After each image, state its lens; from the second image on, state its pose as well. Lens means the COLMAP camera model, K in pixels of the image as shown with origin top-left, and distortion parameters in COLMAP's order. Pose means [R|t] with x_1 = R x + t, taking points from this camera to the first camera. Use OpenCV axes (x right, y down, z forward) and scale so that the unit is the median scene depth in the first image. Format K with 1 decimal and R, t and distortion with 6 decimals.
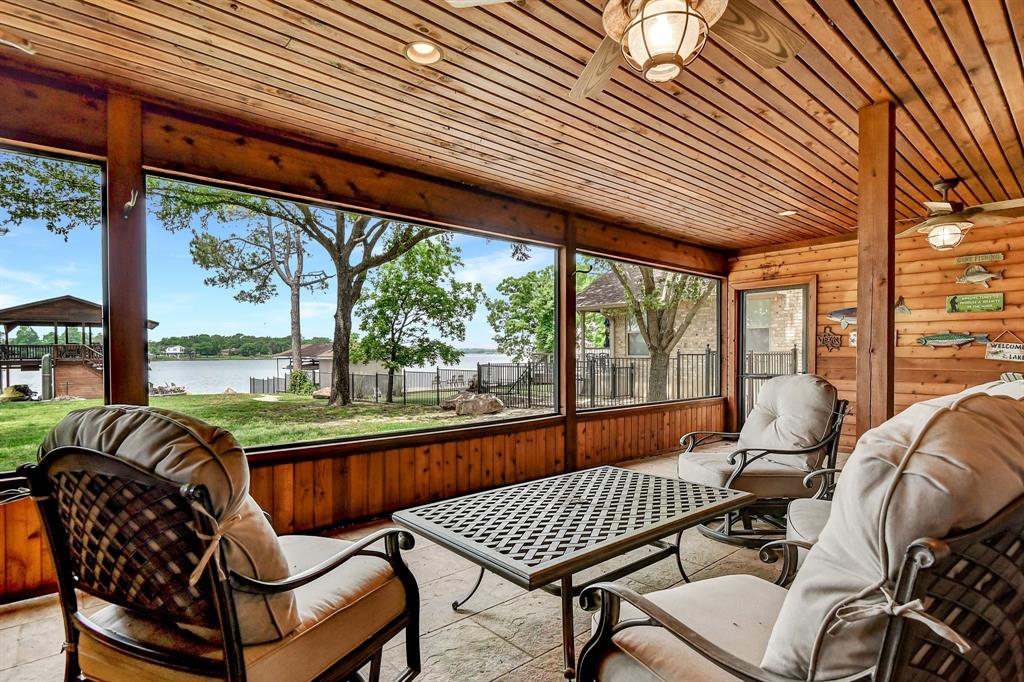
lens RADIAL K [[527.0, 0, 514.9], [0, 527.0, 361.0], [0, 0, 1]] dist [-0.000299, -0.000398]
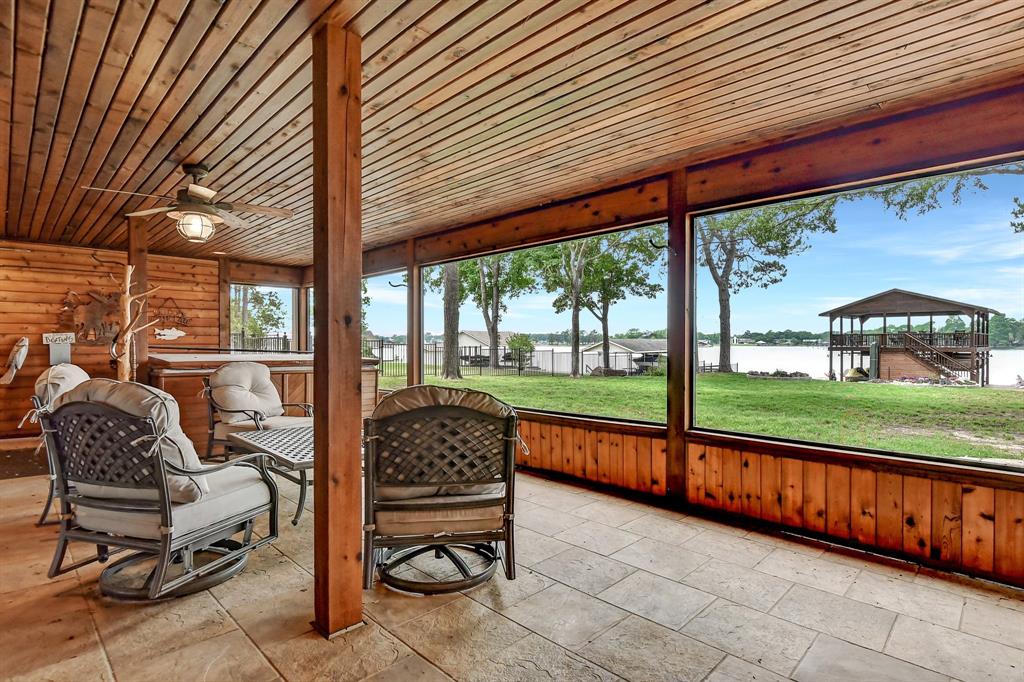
lens RADIAL K [[504.3, 0, 512.0], [0, 504.3, 341.0], [0, 0, 1]] dist [0.001249, 0.000114]
pose [[0.062558, 0.001499, -0.998040, 1.308274], [-0.013808, 0.999904, 0.000636, -0.040928], [0.997946, 0.013741, 0.062573, 1.110017]]
